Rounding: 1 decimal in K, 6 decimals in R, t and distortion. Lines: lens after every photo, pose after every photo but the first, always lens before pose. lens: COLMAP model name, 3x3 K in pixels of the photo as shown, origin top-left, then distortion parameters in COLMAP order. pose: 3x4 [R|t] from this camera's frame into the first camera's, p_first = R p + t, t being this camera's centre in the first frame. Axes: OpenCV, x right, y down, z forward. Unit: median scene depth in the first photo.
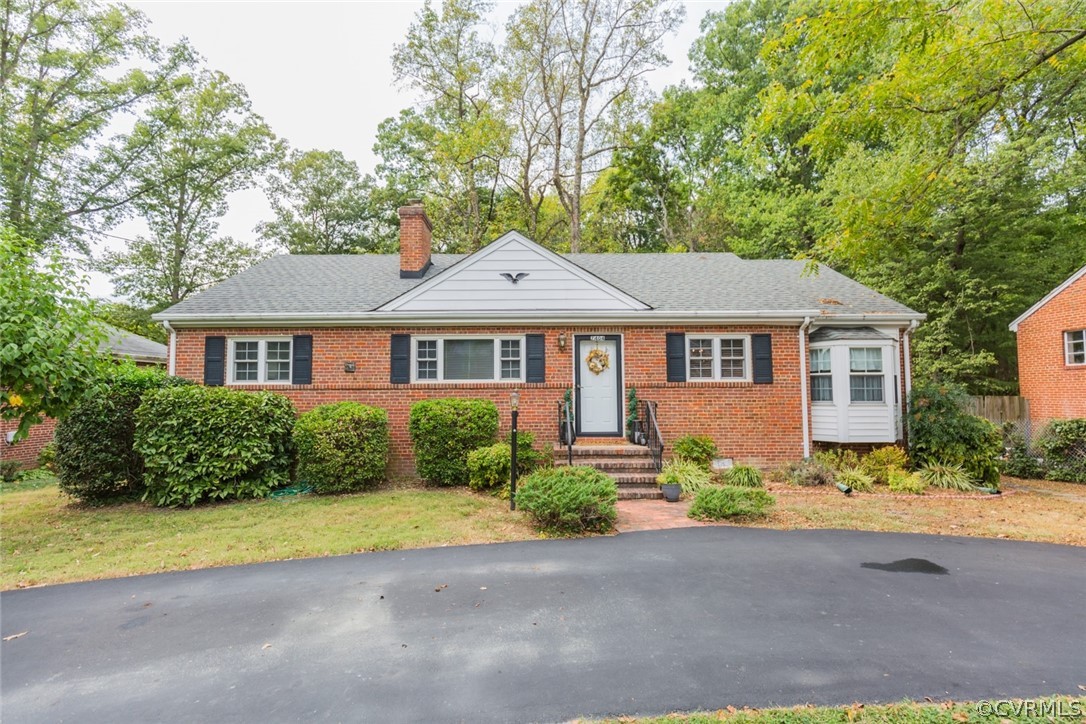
lens RADIAL K [[487.5, 0, 545.1], [0, 487.5, 365.0], [0, 0, 1]] dist [0.006758, -0.001755]
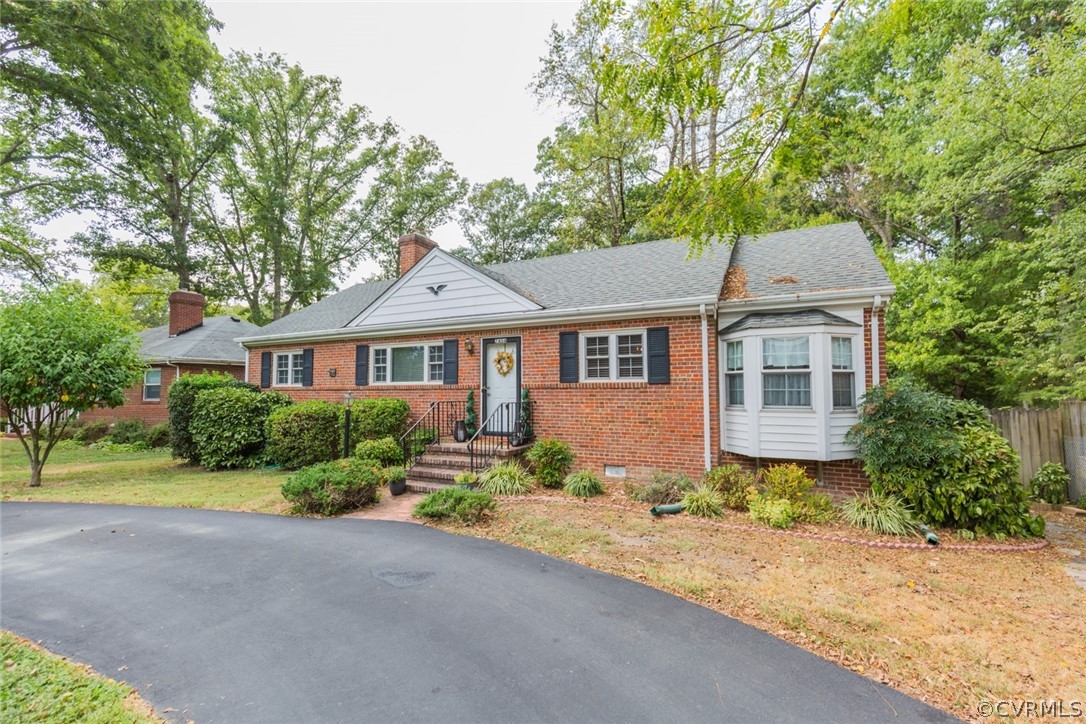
lens RADIAL K [[487.5, 0, 544.3], [0, 487.5, 361.6], [0, 0, 1]] dist [0.006758, -0.001755]
pose [[0.888492, -0.025796, -0.458166, 0.659546], [0.024943, 0.999658, -0.007912, -0.000542], [0.458213, -0.004399, 0.888832, 0.121639]]
